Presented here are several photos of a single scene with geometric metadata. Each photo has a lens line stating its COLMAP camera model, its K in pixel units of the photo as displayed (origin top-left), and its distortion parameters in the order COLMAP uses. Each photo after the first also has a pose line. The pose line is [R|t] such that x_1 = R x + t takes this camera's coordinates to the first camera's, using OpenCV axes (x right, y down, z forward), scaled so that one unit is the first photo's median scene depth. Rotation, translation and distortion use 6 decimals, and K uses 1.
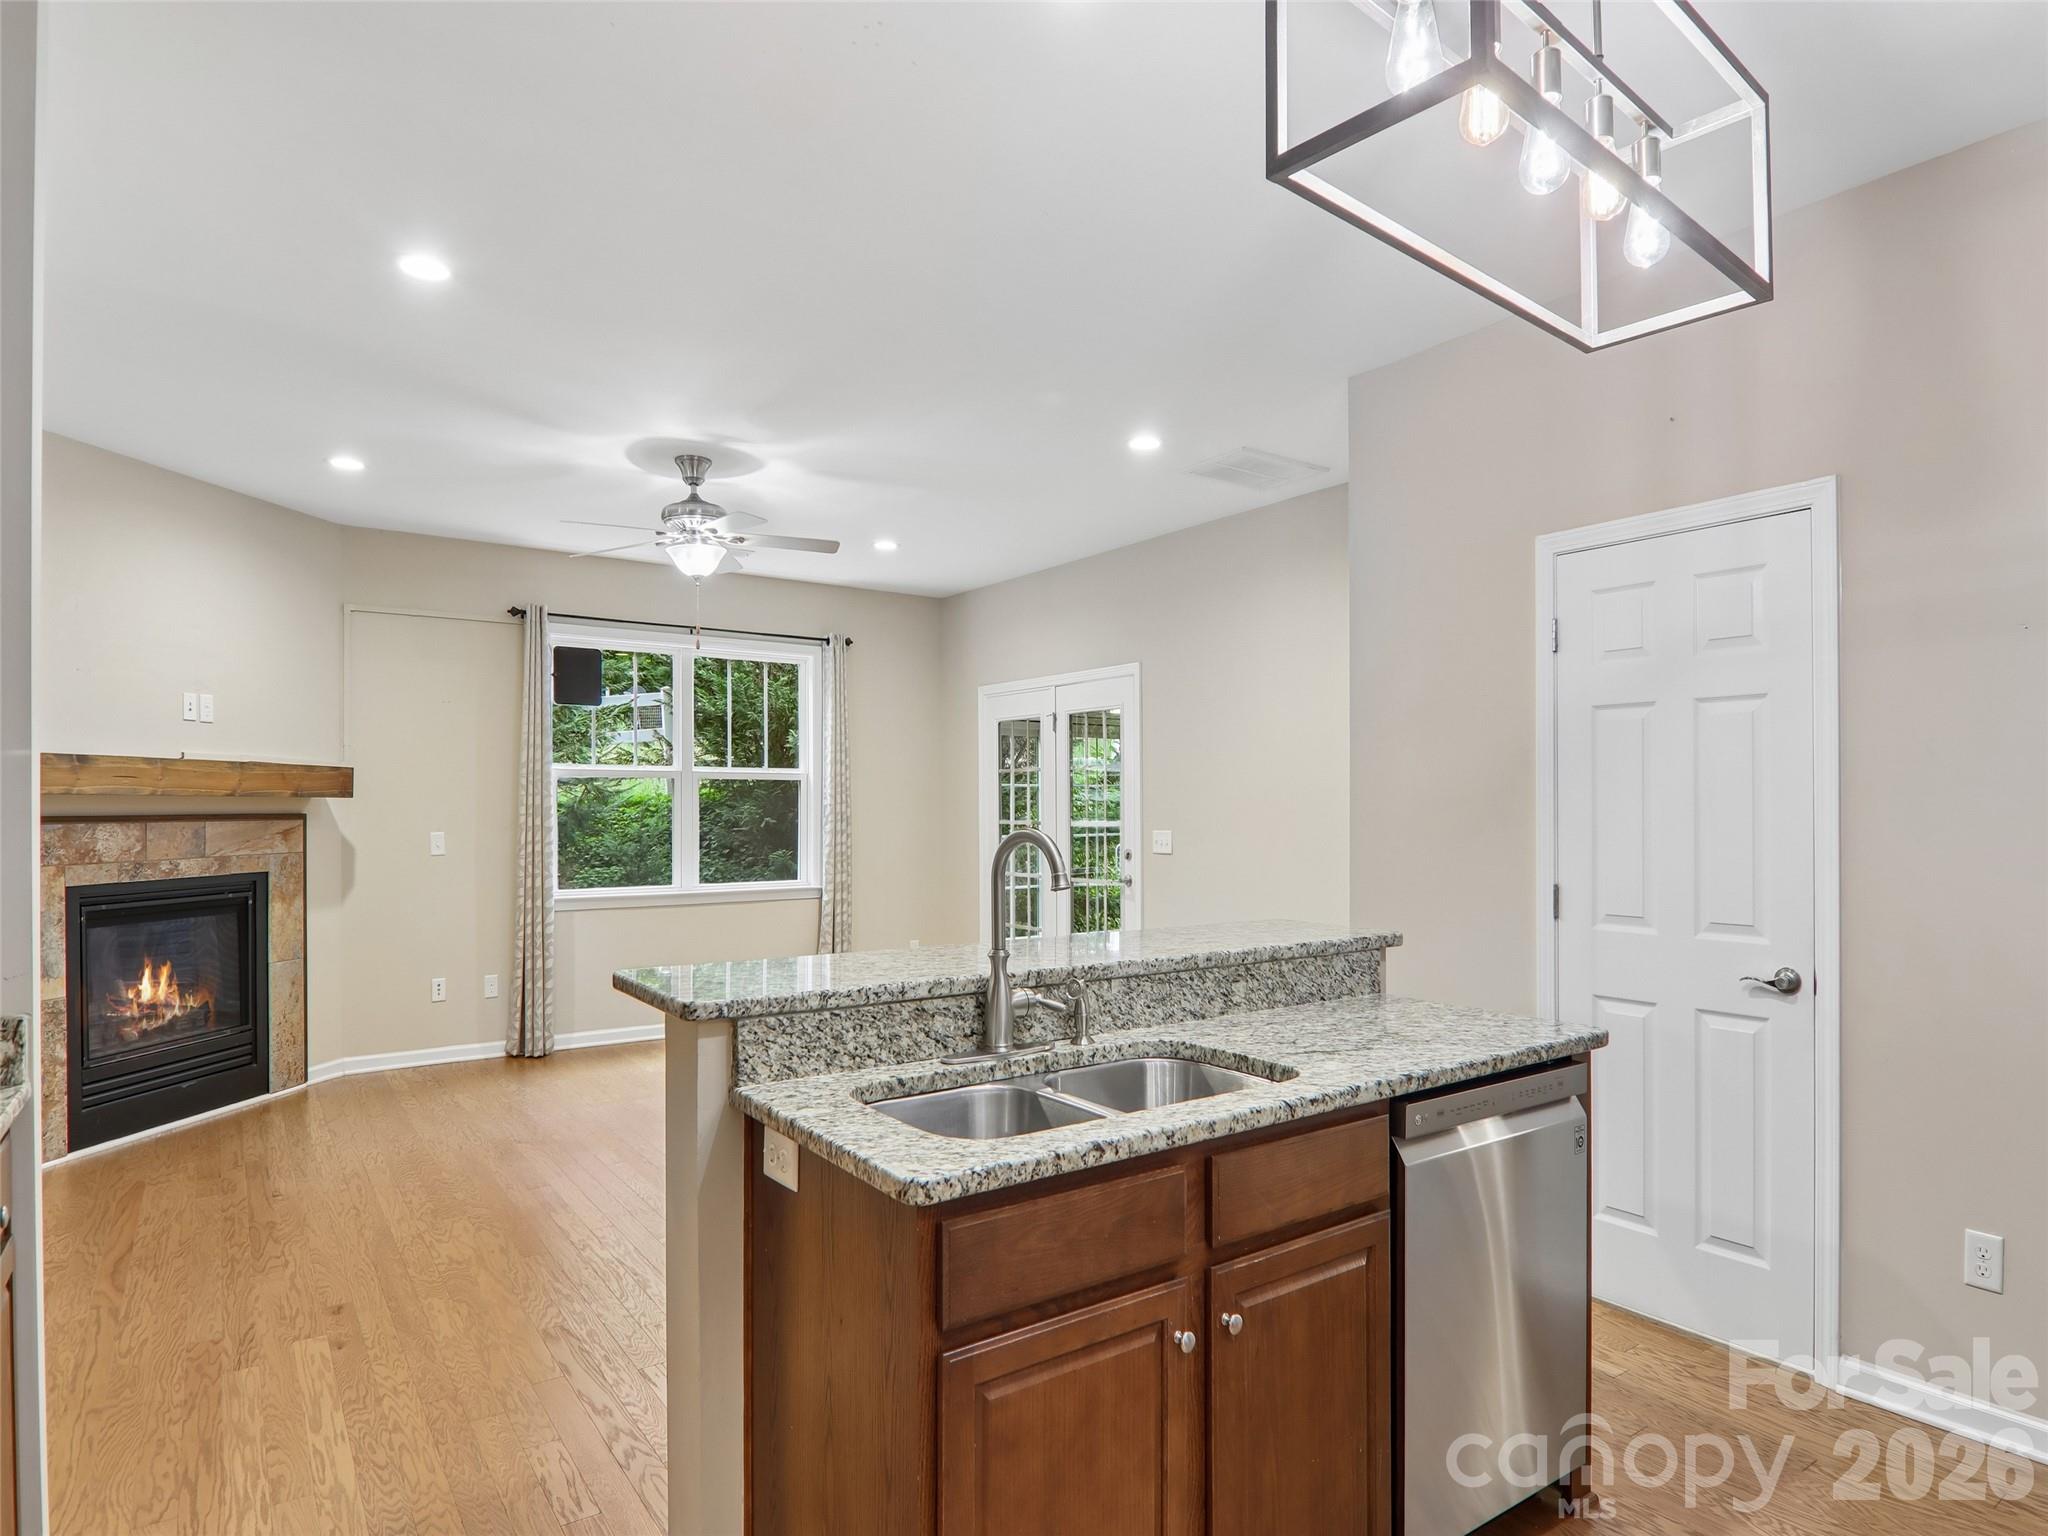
lens RADIAL K [[1155.5, 0, 1029.9], [0, 1155.5, 808.5], [0, 0, 1]] dist [-0.002466, -0.002499]
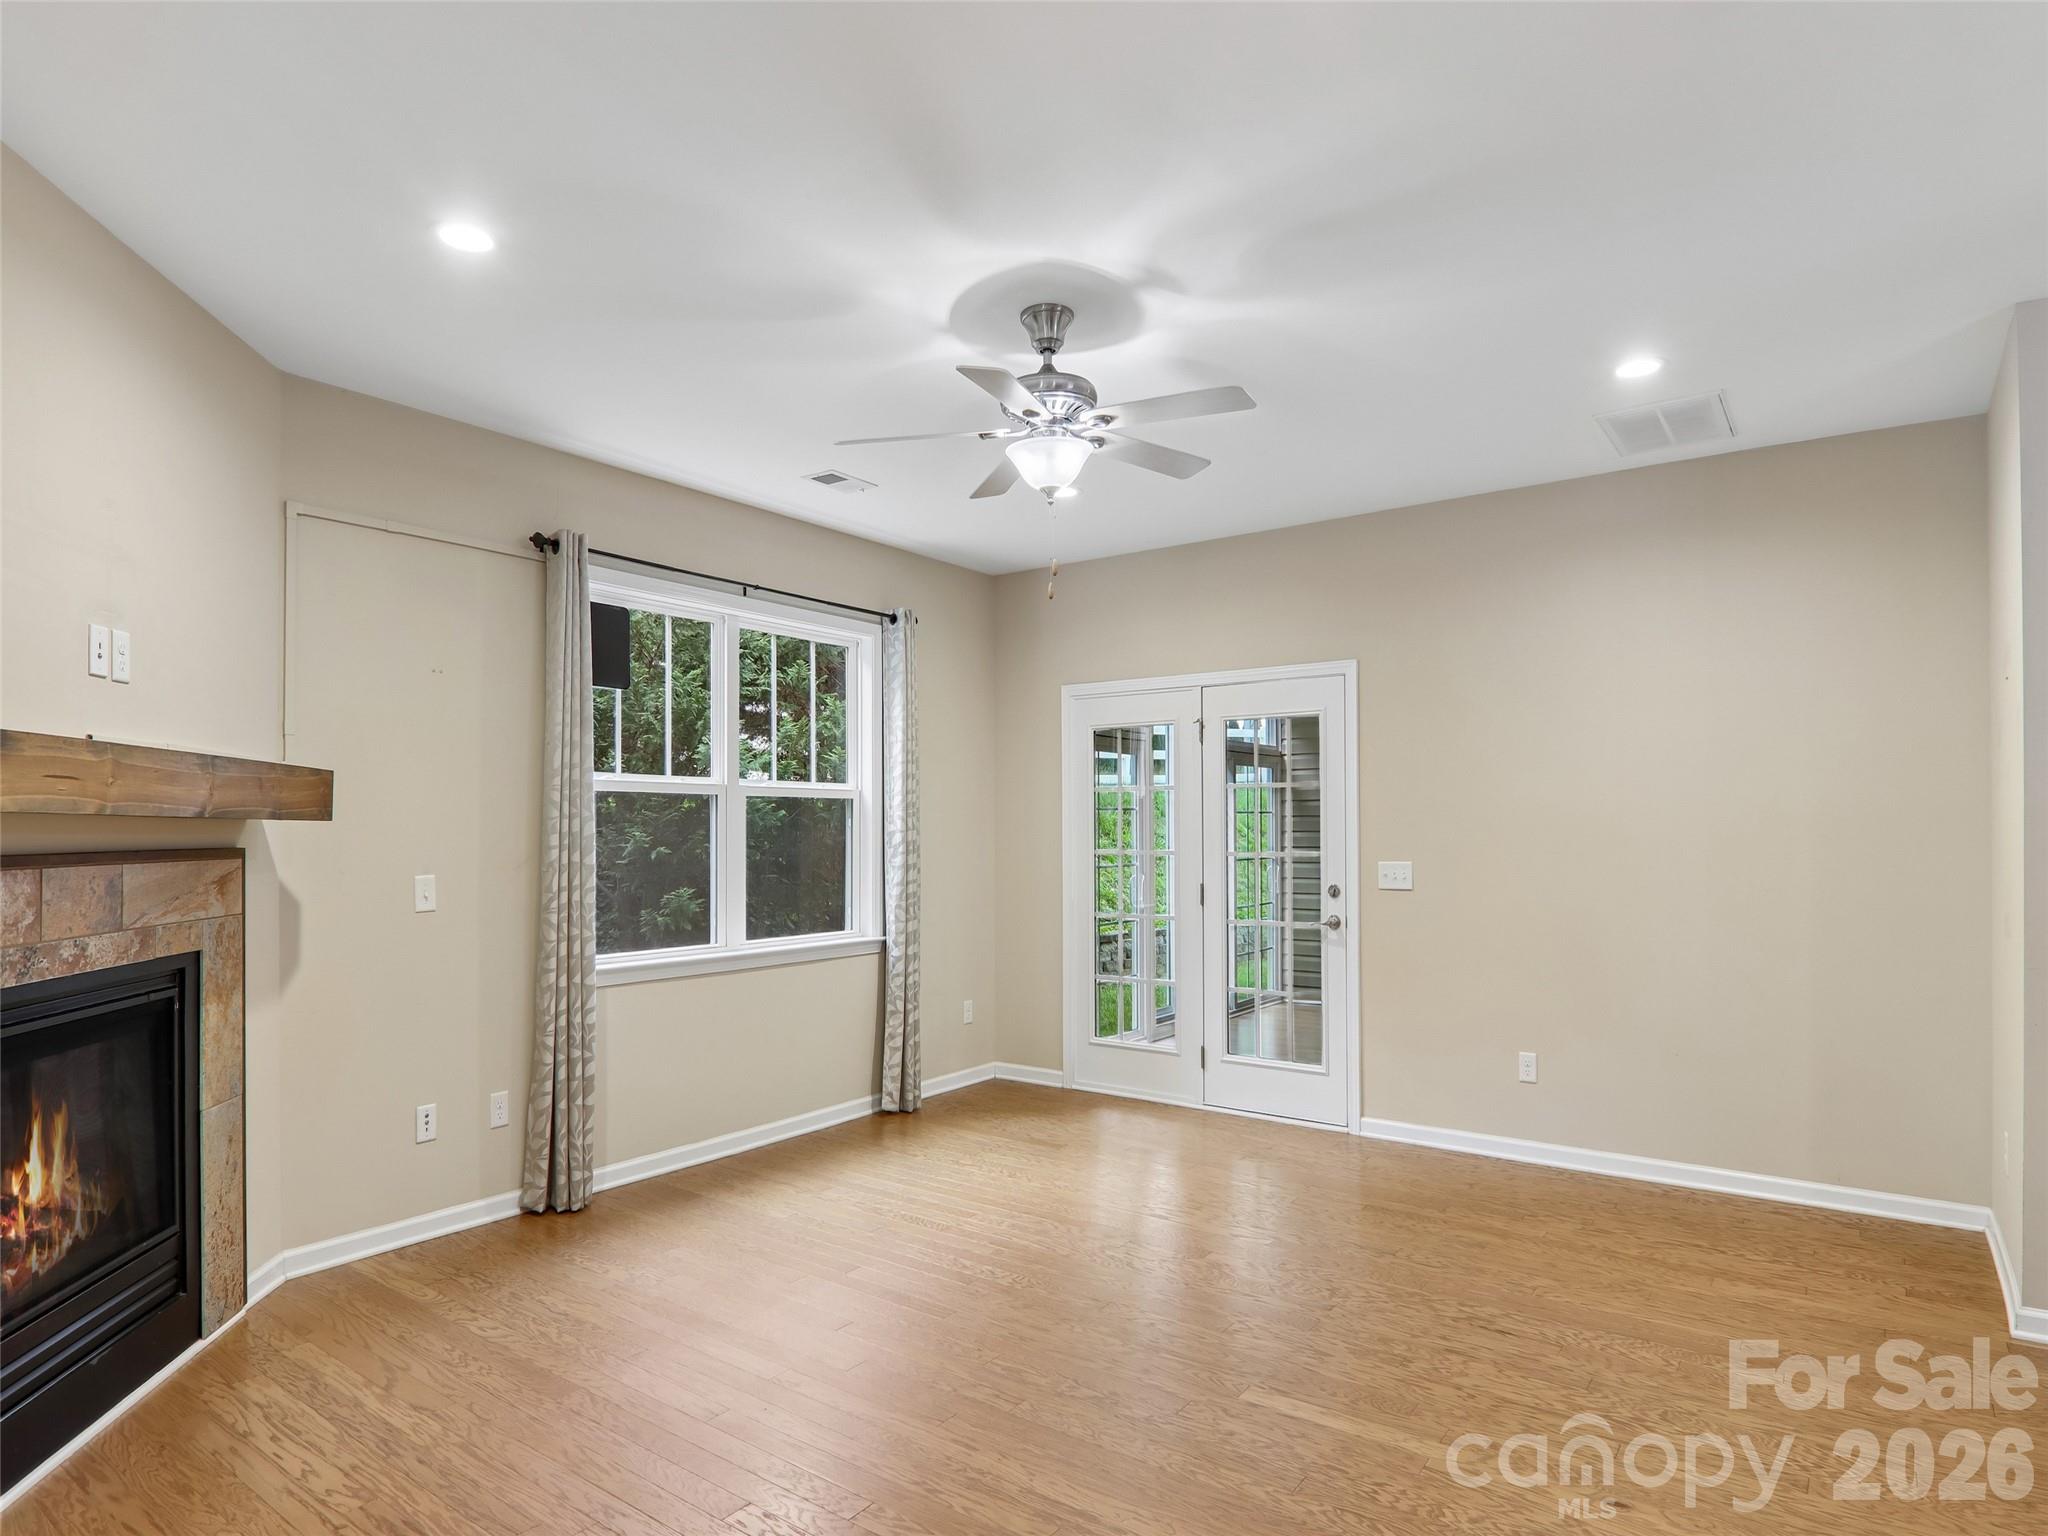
lens RADIAL K [[1144.6, 0, 1021.8], [0, 1144.6, 823.4], [0, 0, 1]] dist [-0.002750, -0.009935]
pose [[0.949888, 0.000773, 0.312590, -0.428088], [0.002118, 0.999958, -0.008910, -0.001937], [-0.312584, 0.009125, 0.949846, 0.320765]]
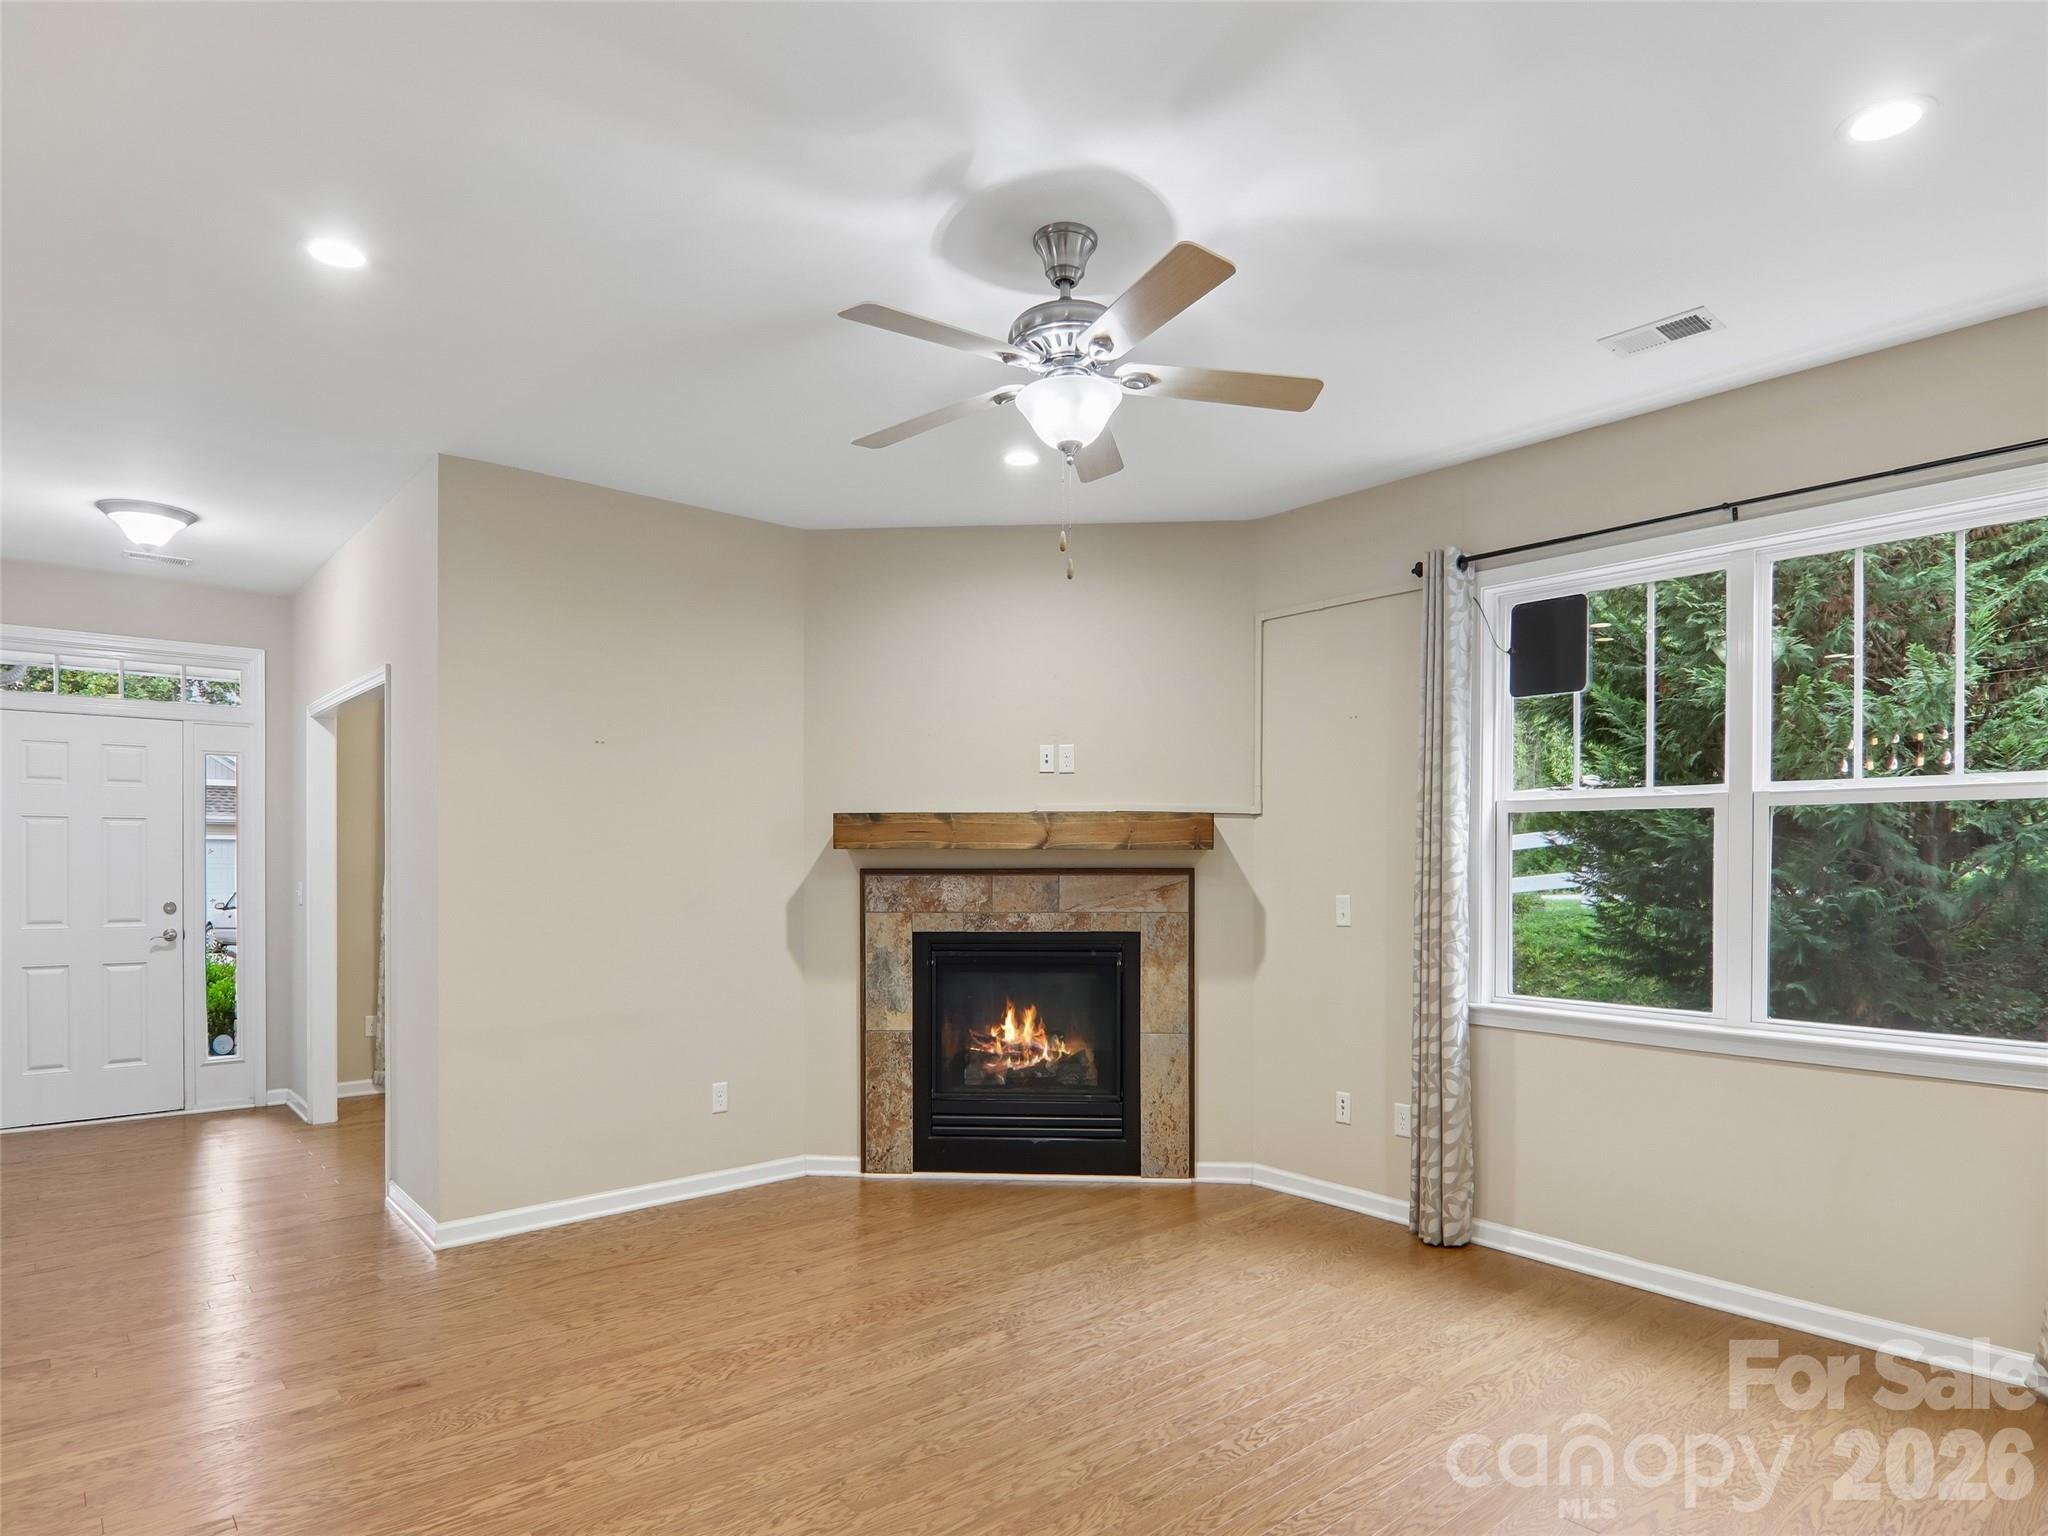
lens RADIAL K [[1145.2, 0, 1019.1], [0, 1145.2, 861.0], [0, 0, 1]] dist [-0.001865, -0.010603]
pose [[0.095221, 0.003130, -0.995451, 0.214447], [-0.002786, 0.999992, 0.002878, -0.003129], [0.995452, 0.002499, 0.095229, 0.778211]]
